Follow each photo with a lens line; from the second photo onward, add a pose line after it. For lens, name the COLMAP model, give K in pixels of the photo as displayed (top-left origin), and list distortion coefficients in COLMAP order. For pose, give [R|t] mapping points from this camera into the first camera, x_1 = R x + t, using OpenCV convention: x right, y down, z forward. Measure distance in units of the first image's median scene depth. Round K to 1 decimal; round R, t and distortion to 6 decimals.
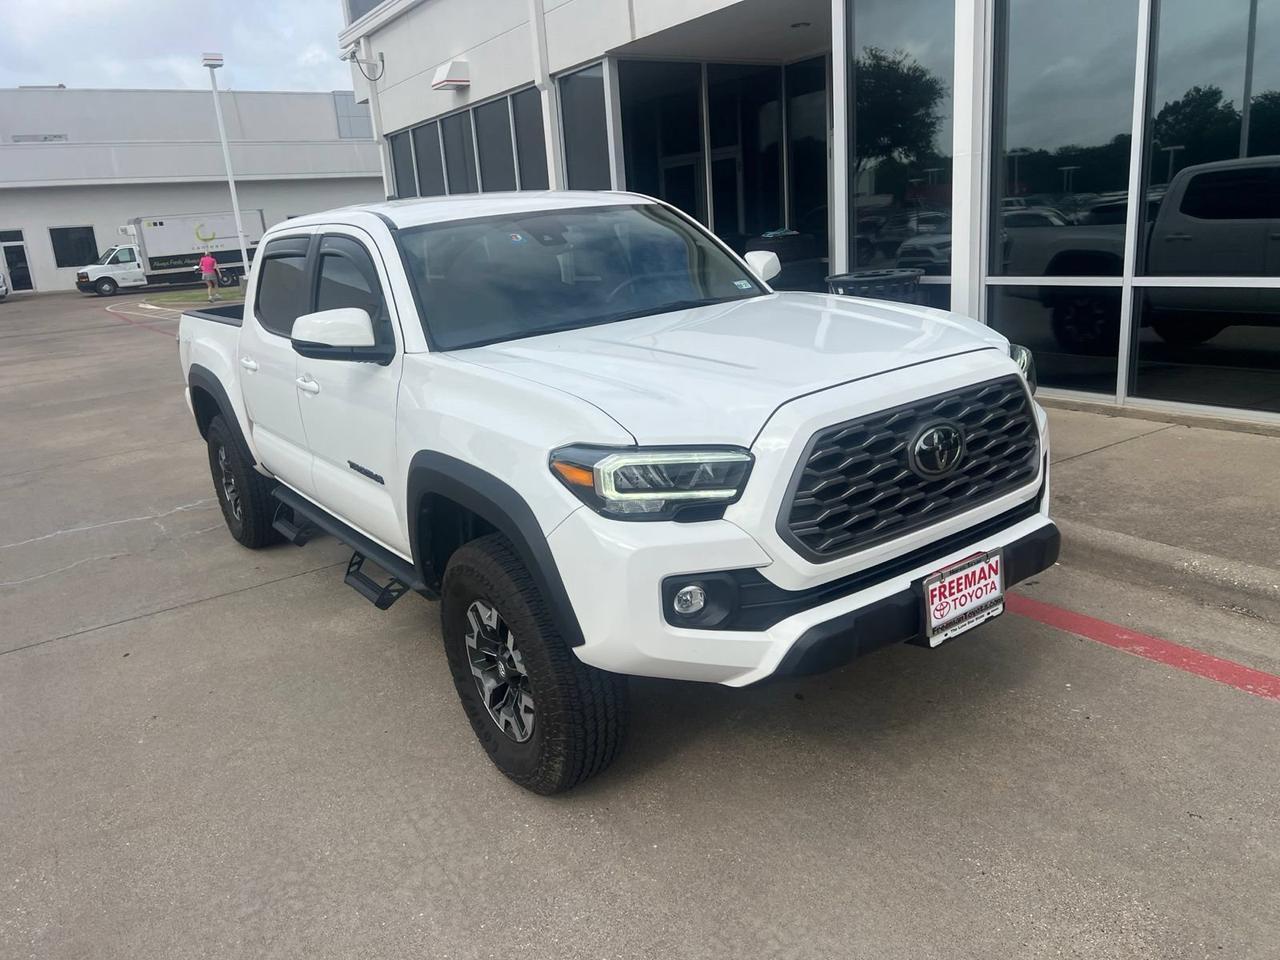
lens RADIAL K [[950.2, 0, 640.0], [0, 950.2, 480.0], [0, 0, 1]] dist [0.038995, -0.007359]
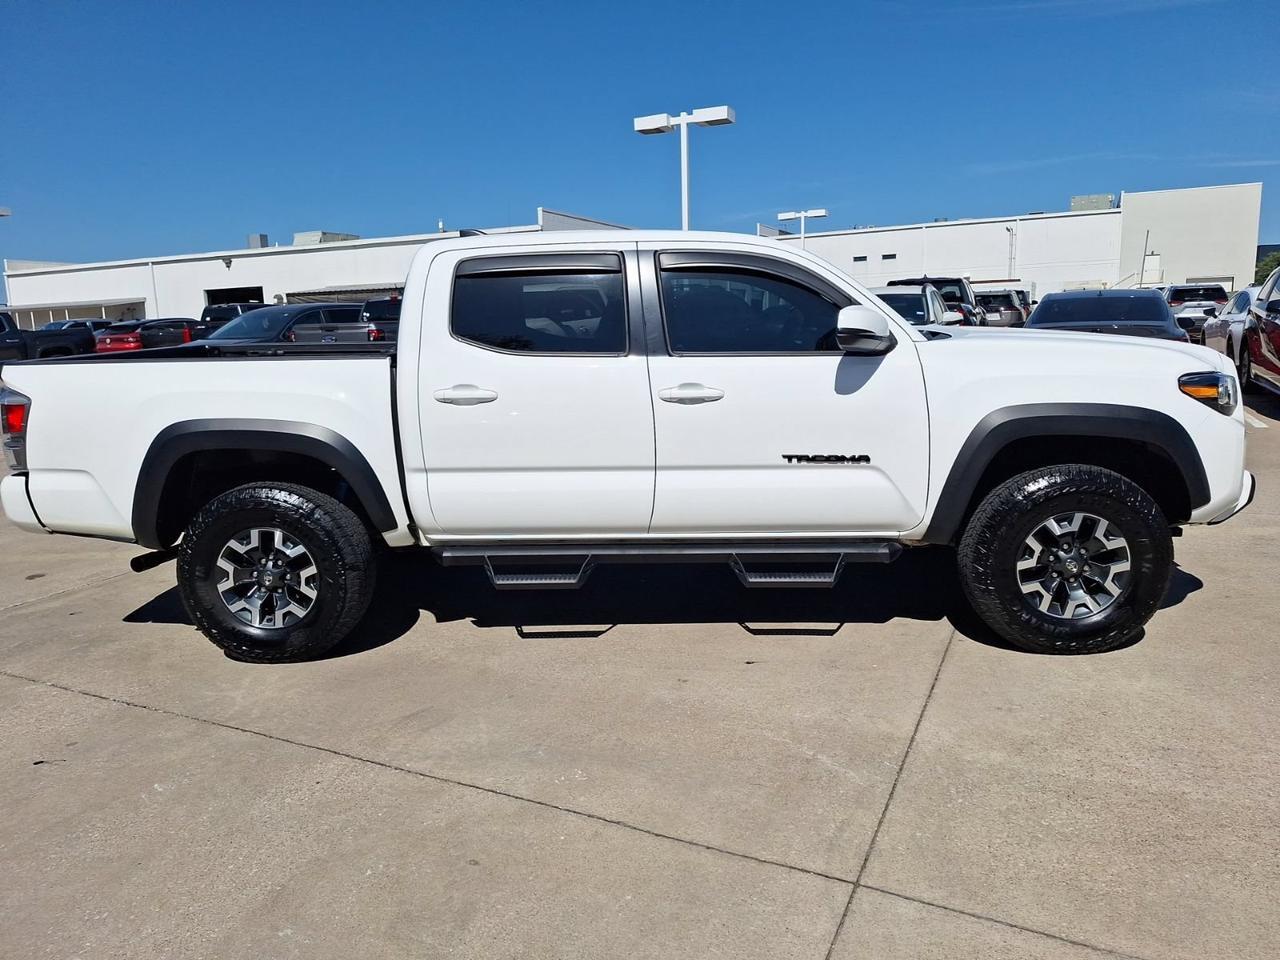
lens RADIAL K [[896.9, 0, 640.0], [0, 896.9, 480.0], [0, 0, 1]] dist [0.035979, -0.007962]
pose [[0.629134, -0.082441, 0.772913, -1.864751], [0.182642, 0.982199, -0.043902, 0.031850], [-0.755534, 0.168787, 0.632992, 0.794403]]
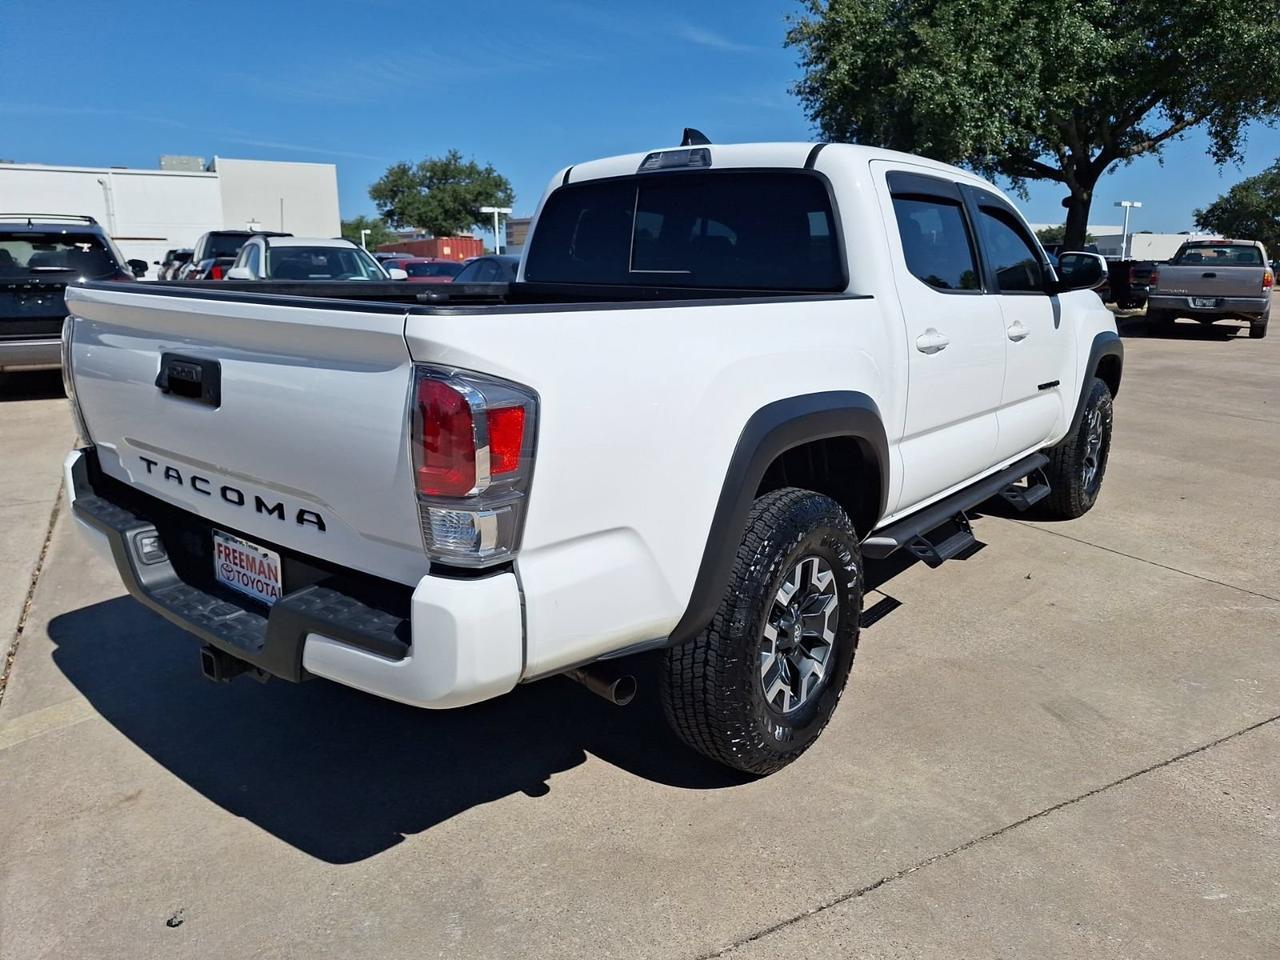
lens RADIAL K [[920.5, 0, 650.0], [0, 920.5, 444.5], [0, 0, 1]] dist [0.041274, -0.002383]
pose [[-0.287225, -0.103817, 0.952220, -2.017836], [0.267143, 0.945982, 0.183717, -0.463027], [-0.919857, 0.307147, -0.243976, 2.775256]]
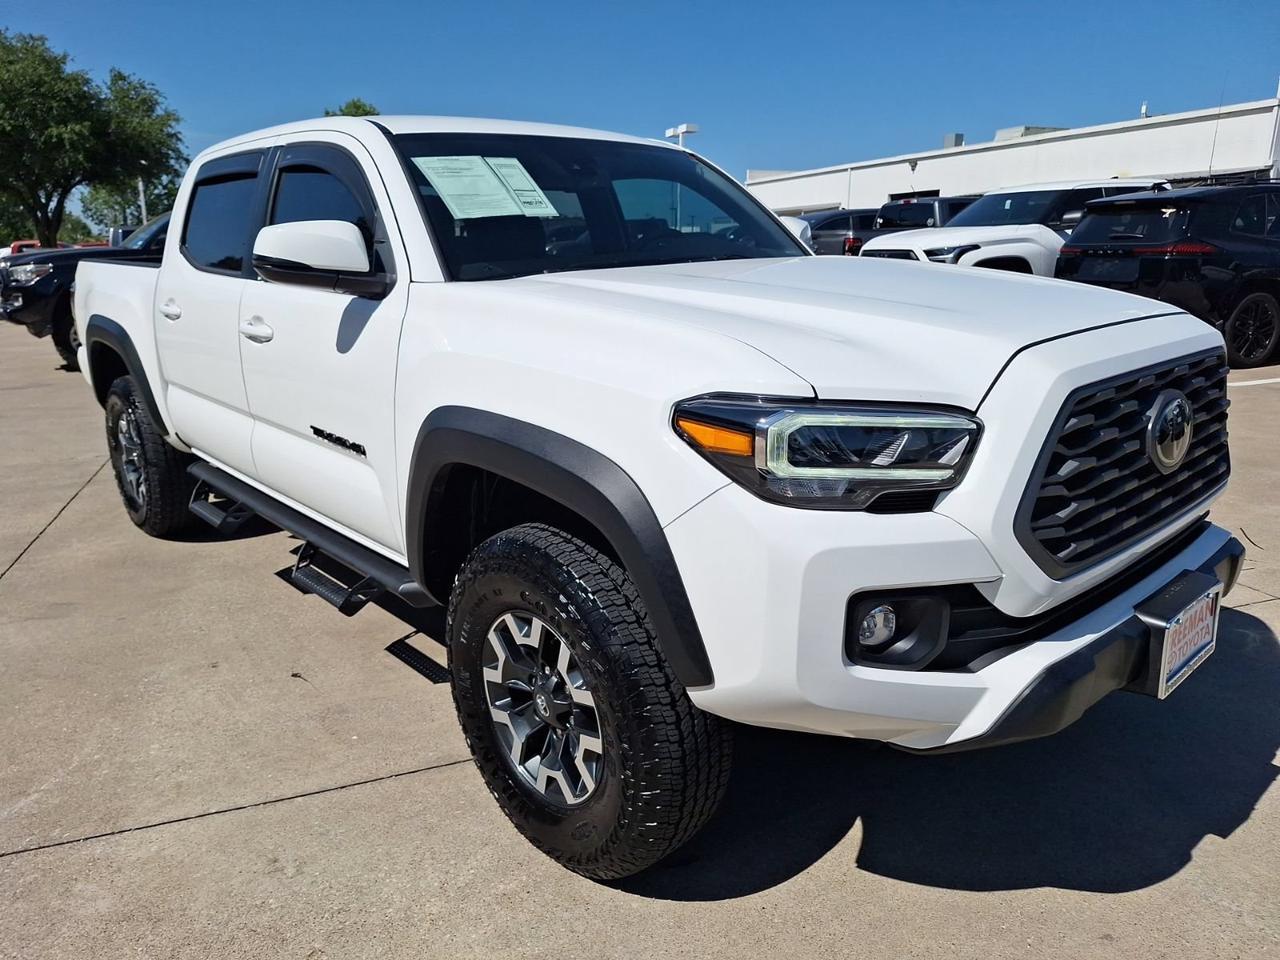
lens RADIAL K [[928.1, 0, 640.6], [0, 928.1, 469.4], [0, 0, 1]] dist [0.023333, -0.004515]
pose [[0.992769, 0.043608, 0.111840, -0.192085], [-0.041568, 0.998925, -0.020506, 0.031927], [-0.112614, 0.015709, 0.993515, 0.334486]]
